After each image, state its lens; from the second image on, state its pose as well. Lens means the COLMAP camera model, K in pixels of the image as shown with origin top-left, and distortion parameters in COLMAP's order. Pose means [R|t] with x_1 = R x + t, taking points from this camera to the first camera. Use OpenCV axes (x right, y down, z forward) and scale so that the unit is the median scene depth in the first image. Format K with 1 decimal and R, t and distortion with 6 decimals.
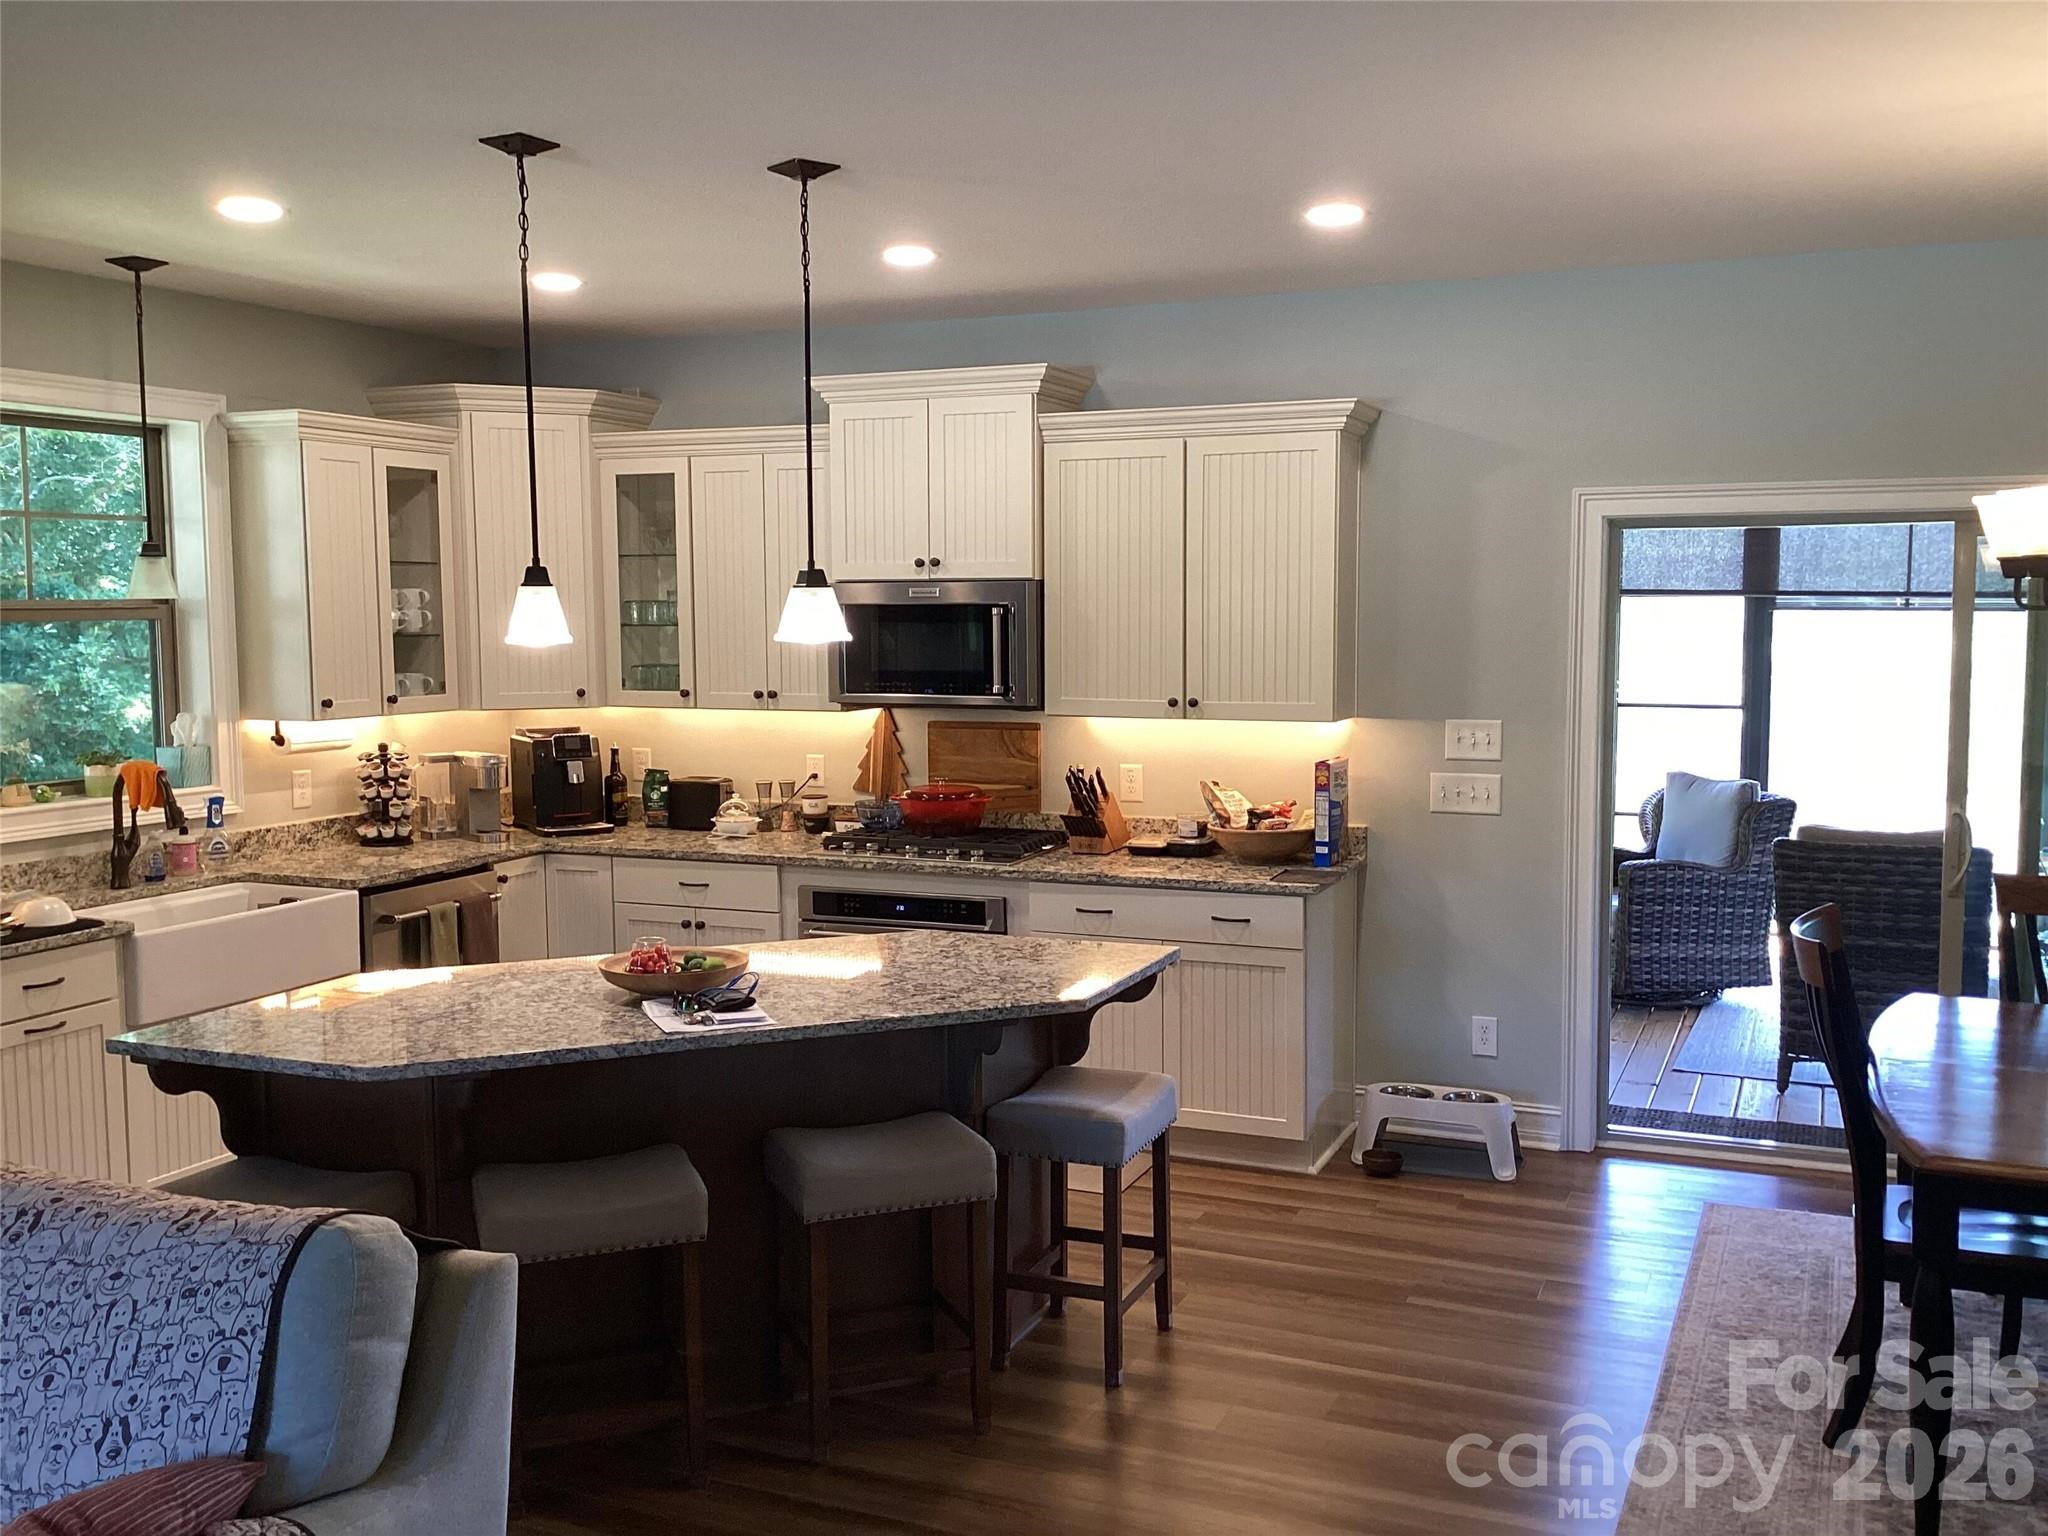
lens RADIAL K [[1867.1, 0, 1020.3], [0, 1867.1, 779.2], [0, 0, 1]] dist [0.055594, 0.000000]
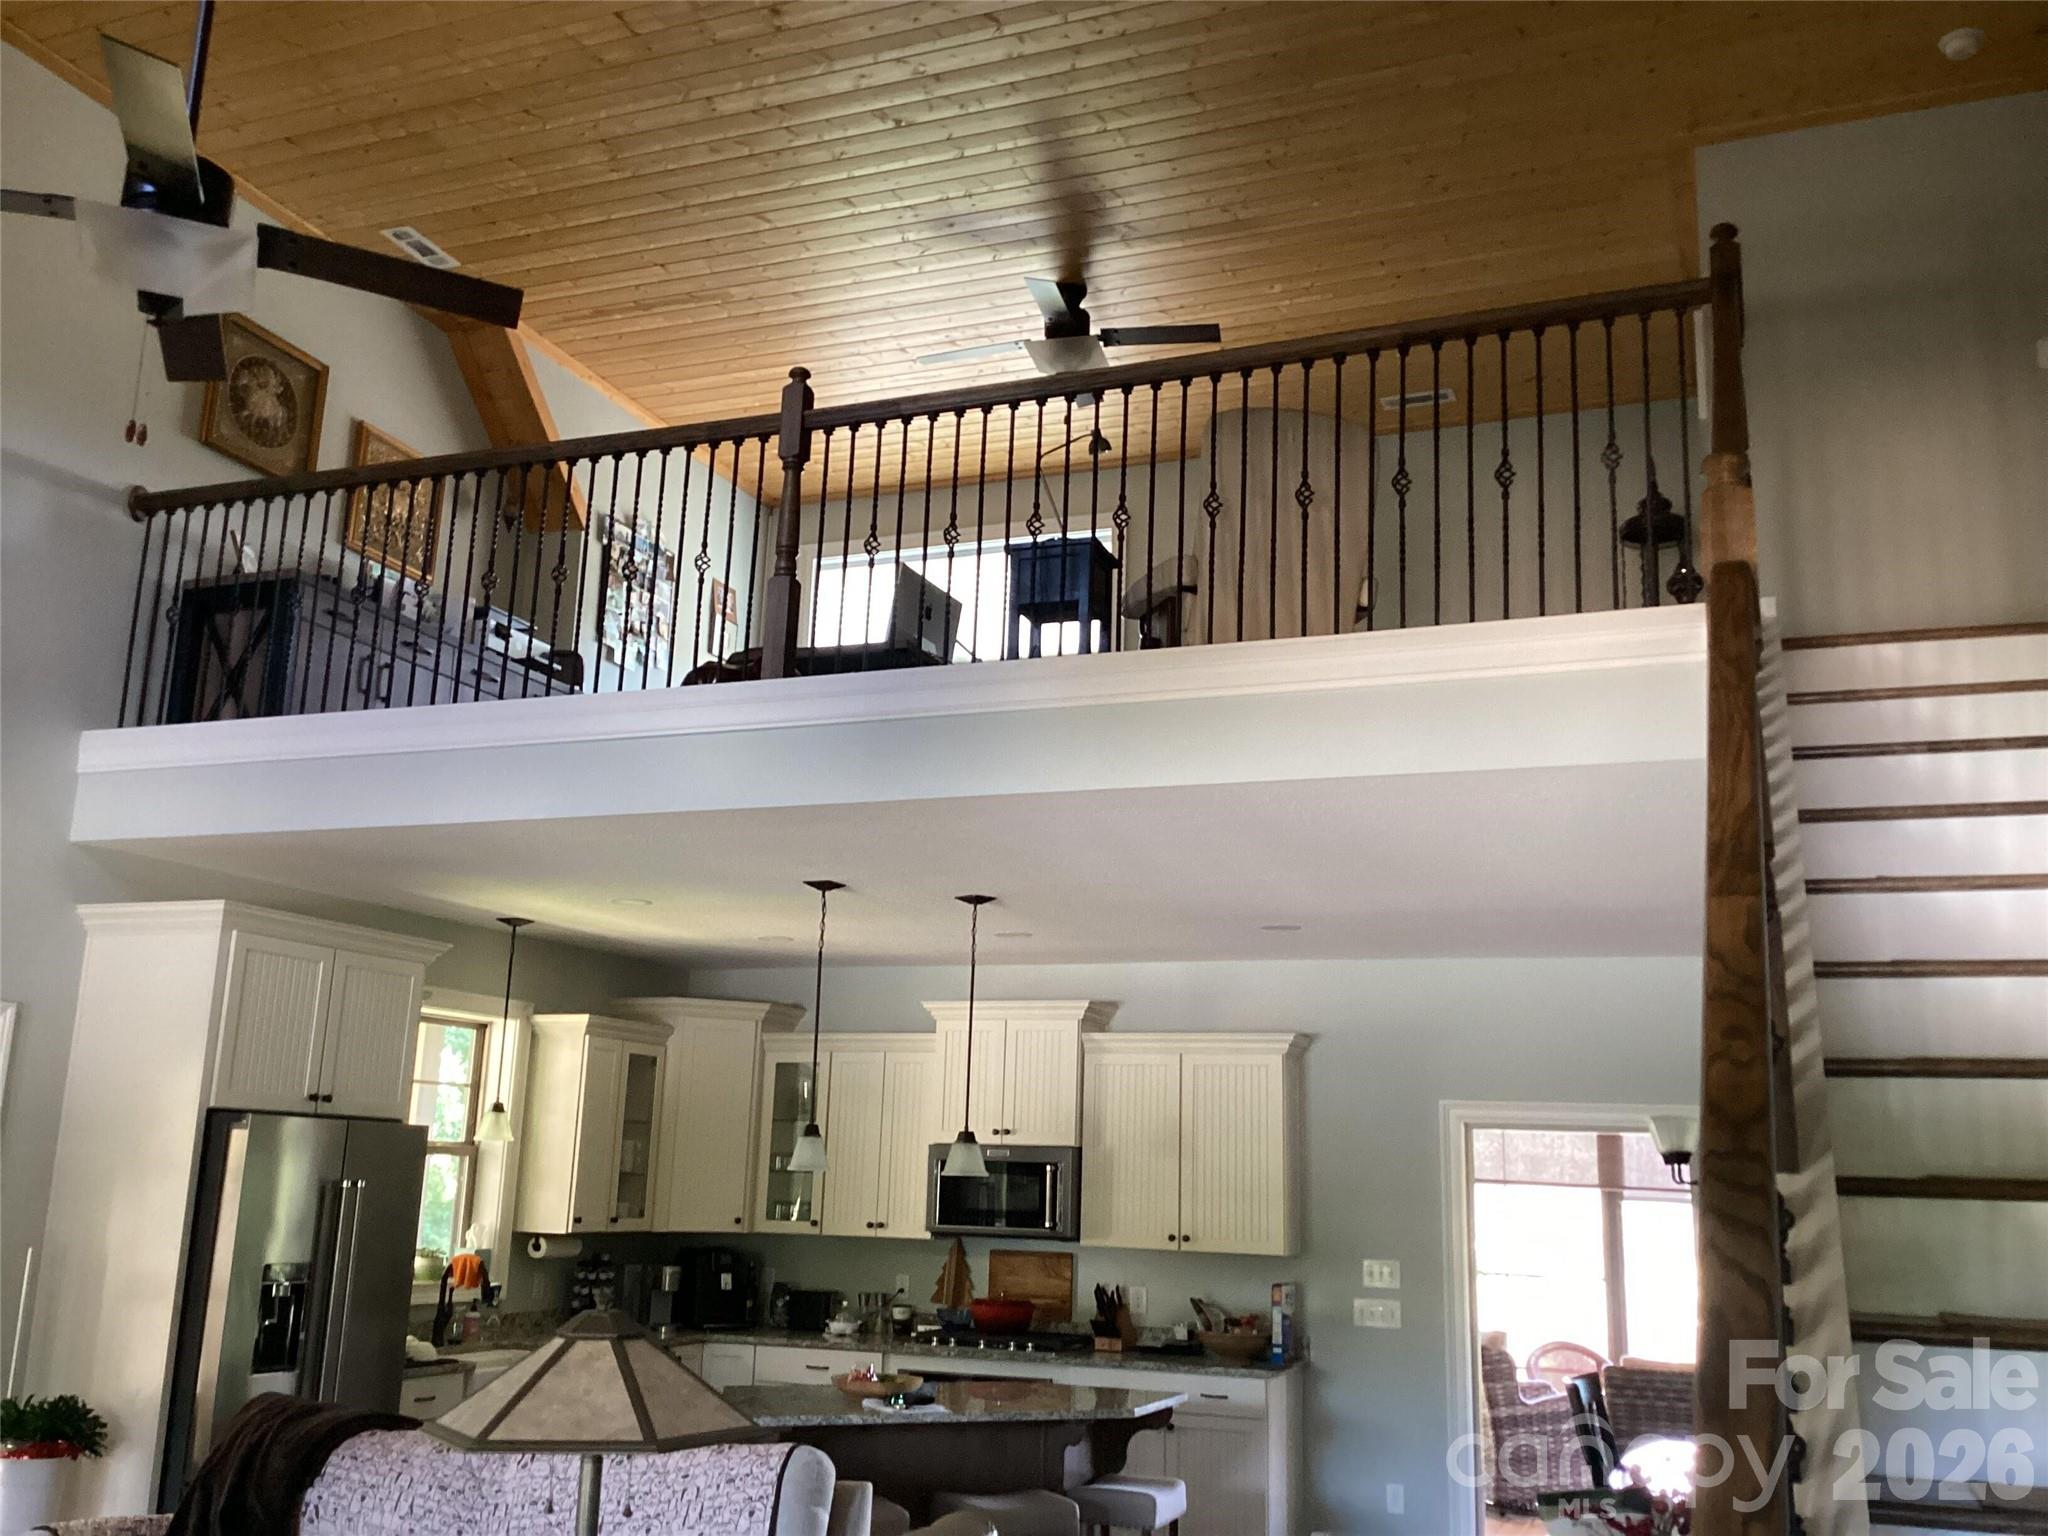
lens RADIAL K [[1867.1, 0, 1034.3], [0, 1867.1, 770.9], [0, 0, 1]] dist [0.055594, 0.000000]
pose [[0.998572, 0.042549, 0.032318, -0.083620], [-0.030543, 0.950850, -0.308140, 0.063630], [-0.043841, 0.306713, 0.950792, -0.464244]]
